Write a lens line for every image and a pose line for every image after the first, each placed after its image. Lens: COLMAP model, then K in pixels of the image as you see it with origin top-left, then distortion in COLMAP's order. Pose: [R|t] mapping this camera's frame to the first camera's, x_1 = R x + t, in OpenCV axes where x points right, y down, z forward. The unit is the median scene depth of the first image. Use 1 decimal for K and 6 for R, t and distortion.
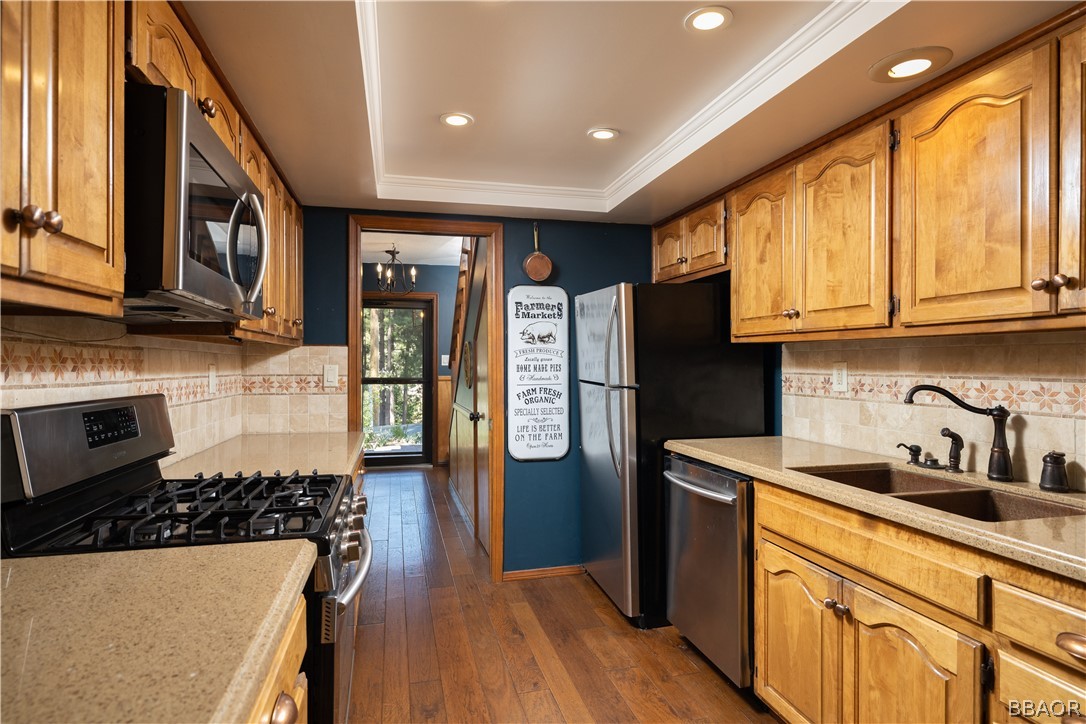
lens RADIAL K [[603.0, 0, 543.0], [0, 603.0, 362.0], [0, 0, 1]] dist [0.001268, -0.000850]
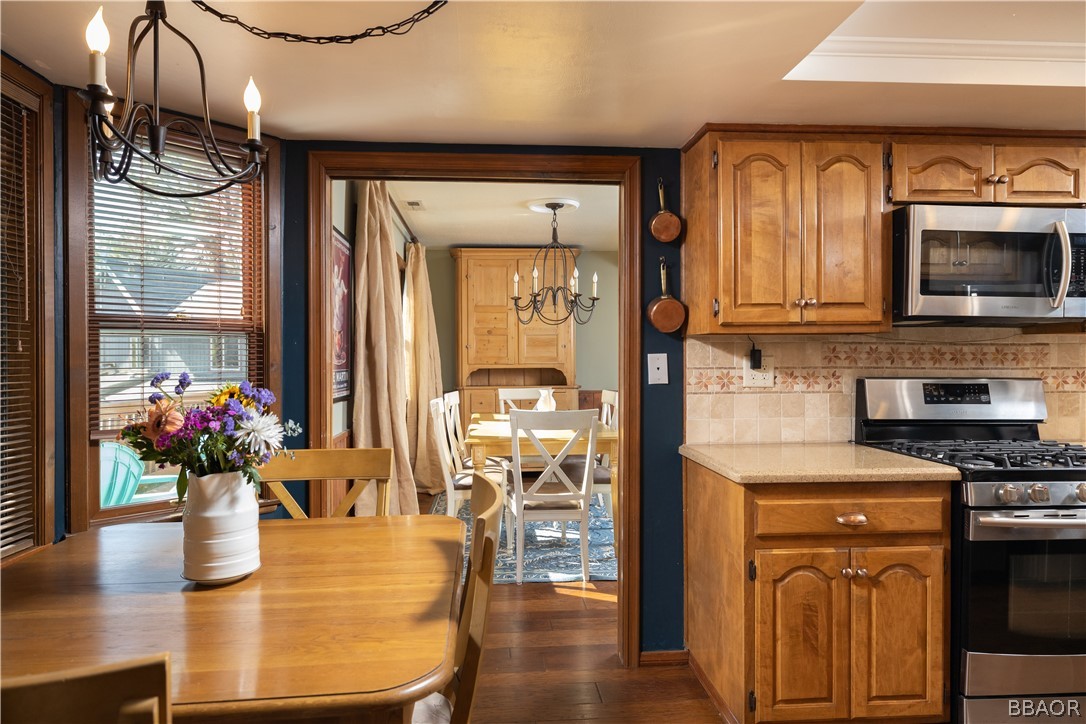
lens RADIAL K [[646.9, 0, 543.0], [0, 646.9, 362.0], [0, 0, 1]] dist [-0.000433, -0.000409]
pose [[-0.146179, 0.009889, -0.989209, 0.652191], [0.004825, 0.999945, 0.009283, -0.001184], [0.989246, -0.003416, -0.146219, 0.081543]]
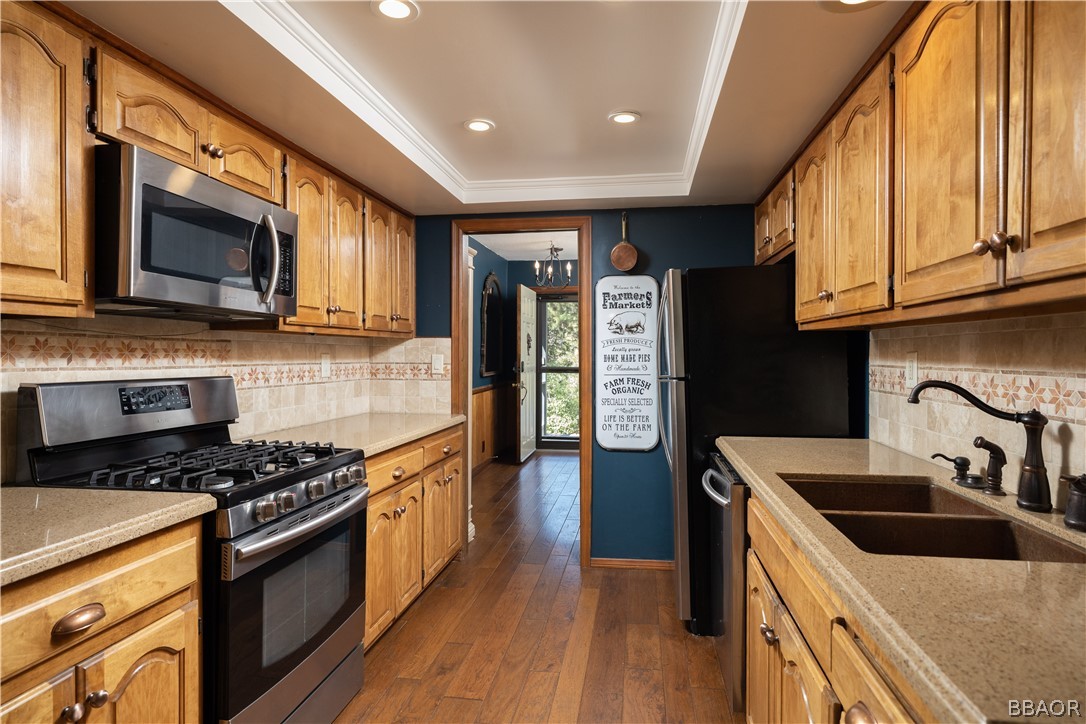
lens RADIAL K [[590.9, 0, 551.1], [0, 590.9, 356.3], [0, 0, 1]] dist [0.000851, 0.000219]
pose [[0.926421, 0.003365, -0.376474, 0.324537], [-0.001018, 0.999979, 0.006435, 0.001098], [0.376488, -0.005578, 0.926405, 0.063521]]
